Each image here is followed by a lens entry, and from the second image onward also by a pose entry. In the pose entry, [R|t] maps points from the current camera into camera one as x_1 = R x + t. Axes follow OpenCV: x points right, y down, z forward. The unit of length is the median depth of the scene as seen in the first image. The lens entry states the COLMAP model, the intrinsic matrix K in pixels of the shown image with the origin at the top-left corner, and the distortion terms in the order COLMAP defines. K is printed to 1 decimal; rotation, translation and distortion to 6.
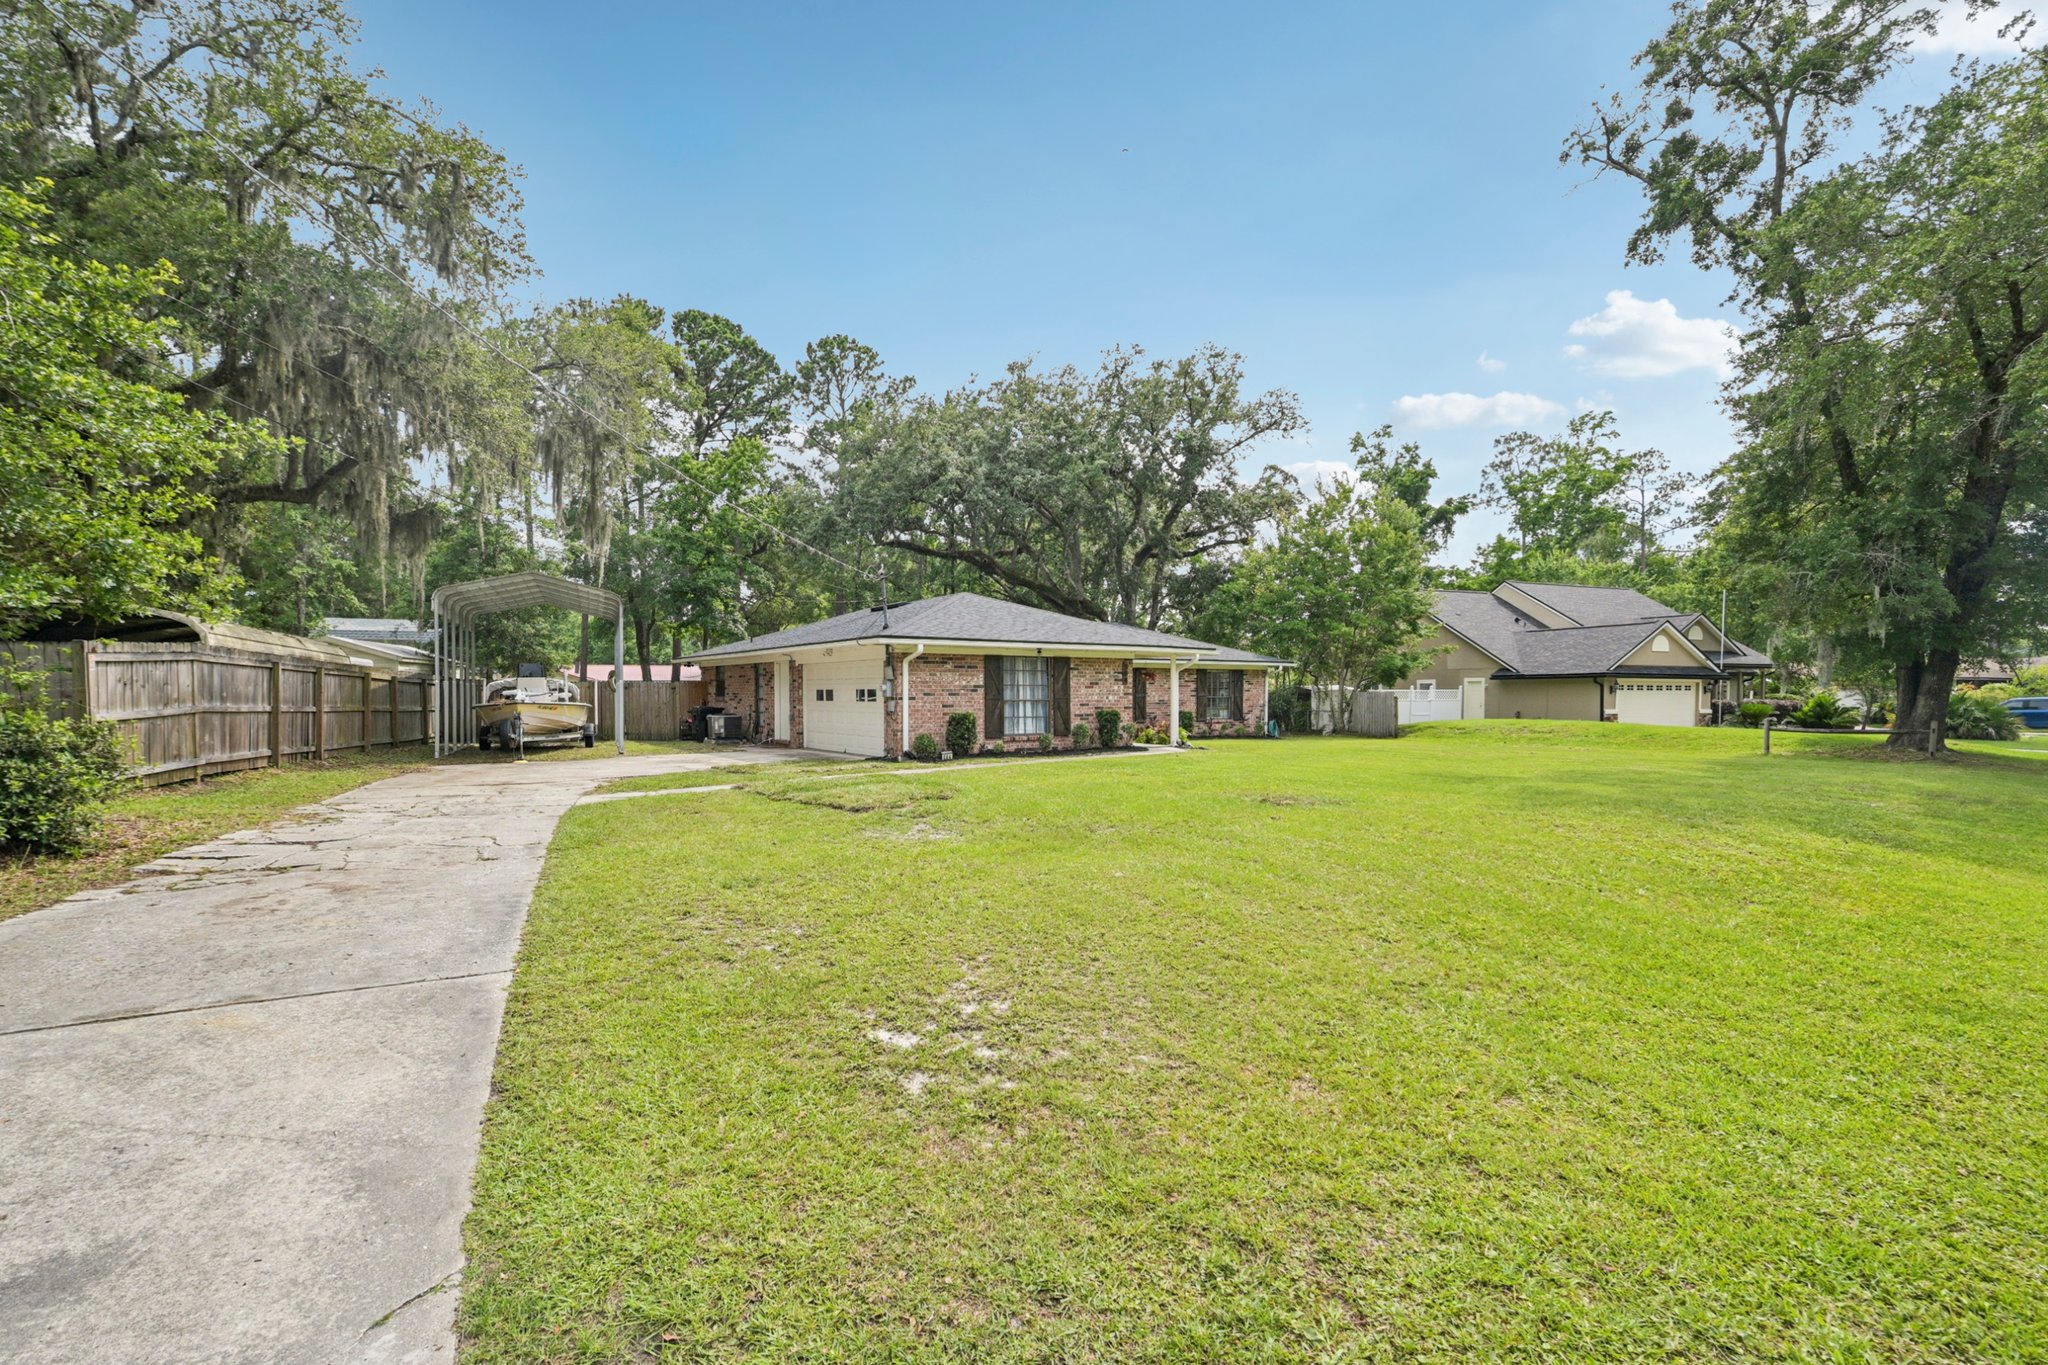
lens RADIAL K [[920.1, 0, 1036.4], [0, 920.1, 679.3], [0, 0, 1]] dist [-0.010107, 0.000496]
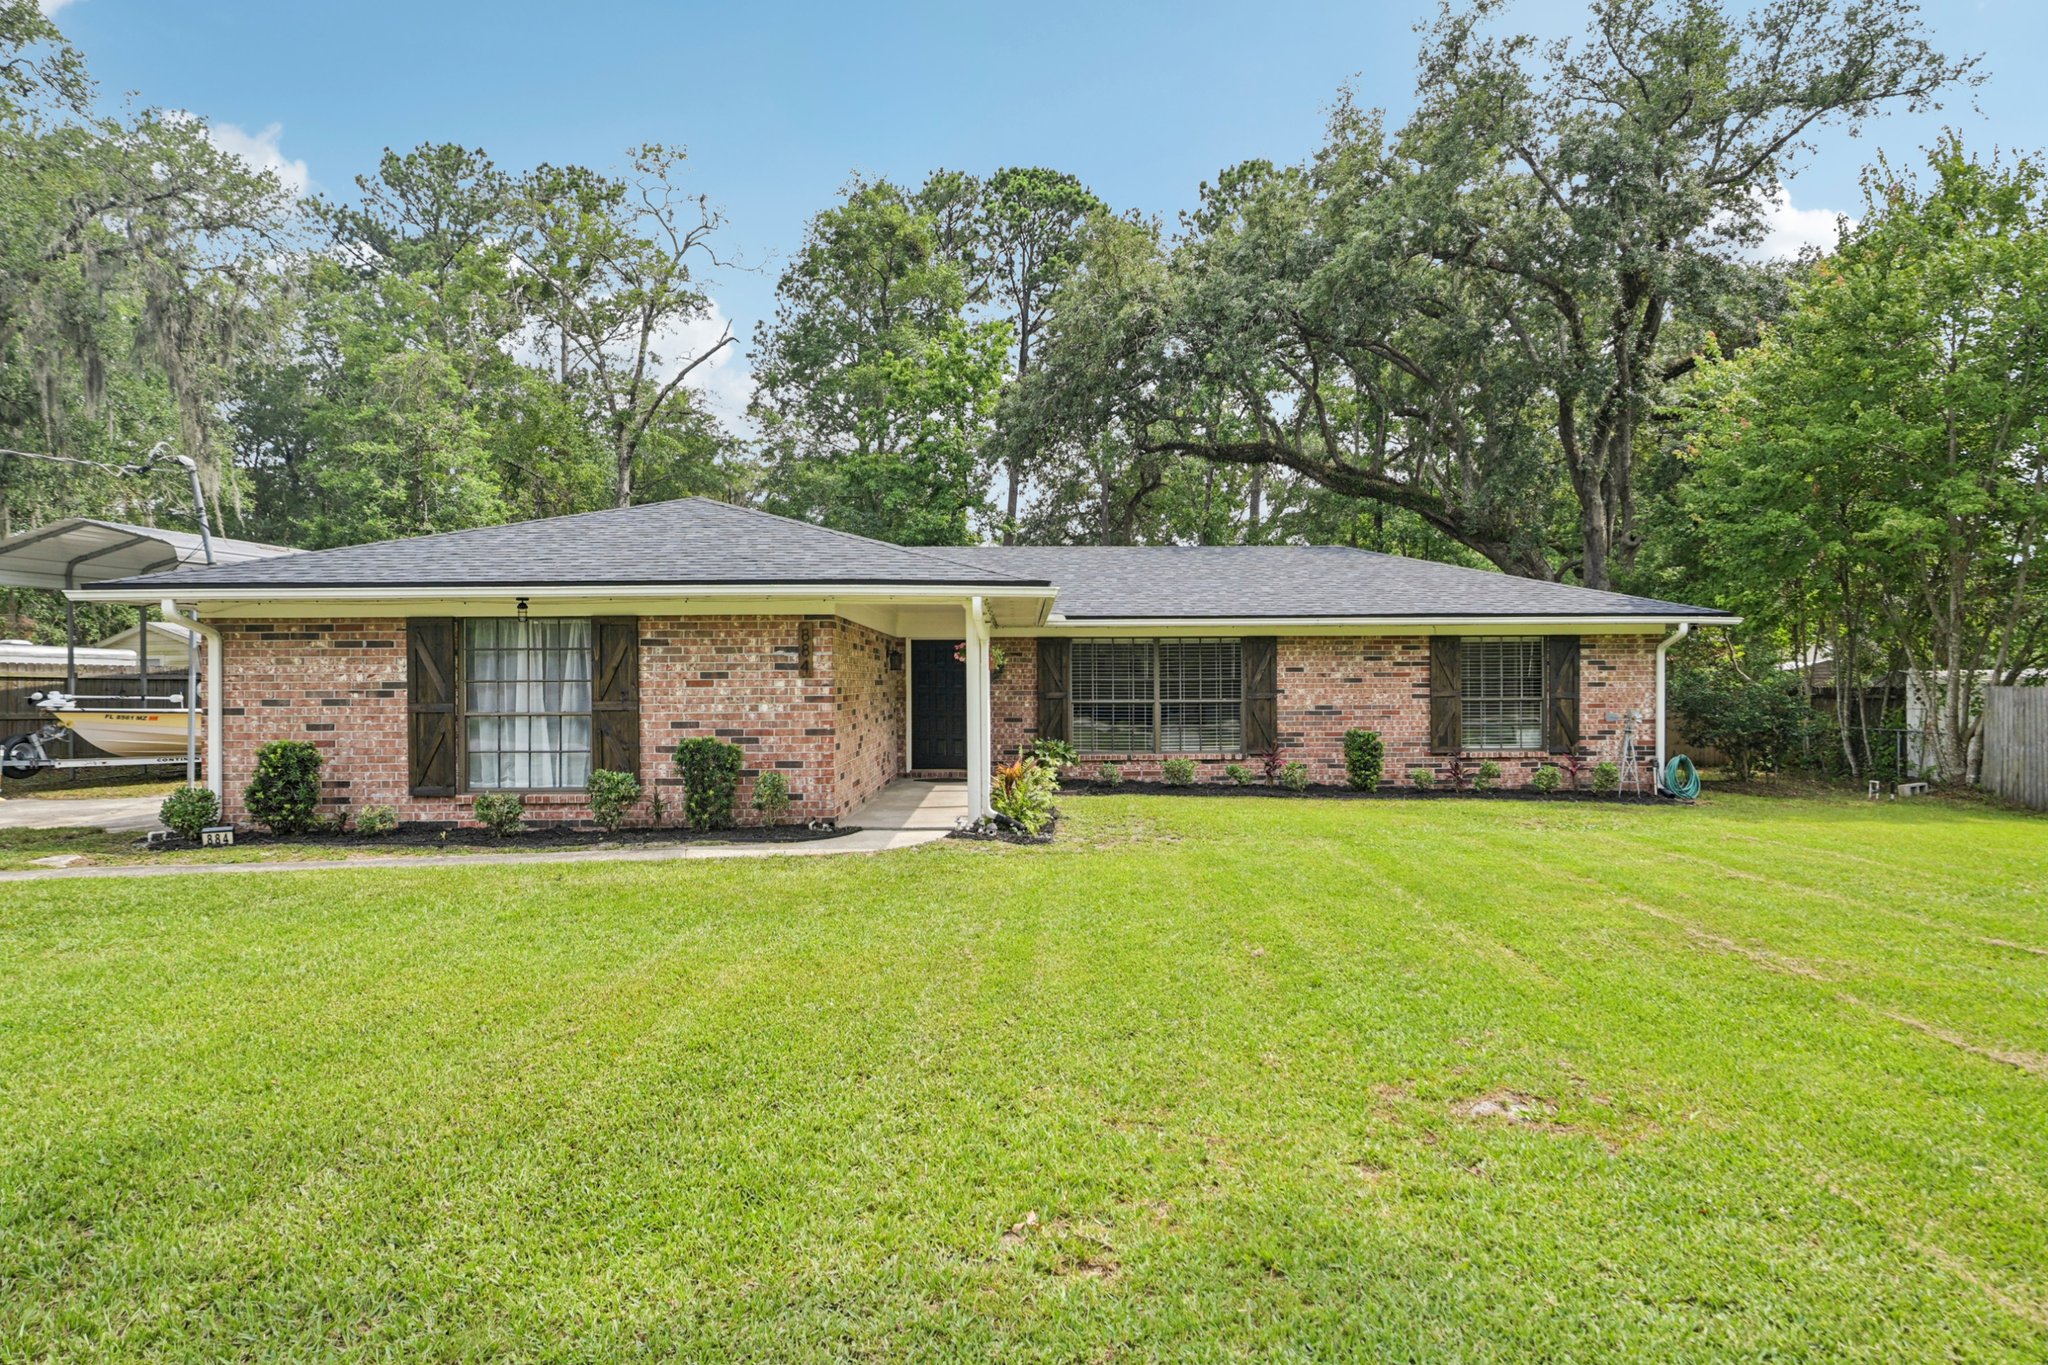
lens RADIAL K [[1193.9, 0, 1048.4], [0, 1193.9, 666.5], [0, 0, 1]] dist [-0.013168, -0.001243]
pose [[0.831419, -0.013912, -0.555472, 0.366107], [0.013546, 0.999897, -0.004768, 0.003739], [0.555482, -0.003560, 0.831521, 0.459776]]
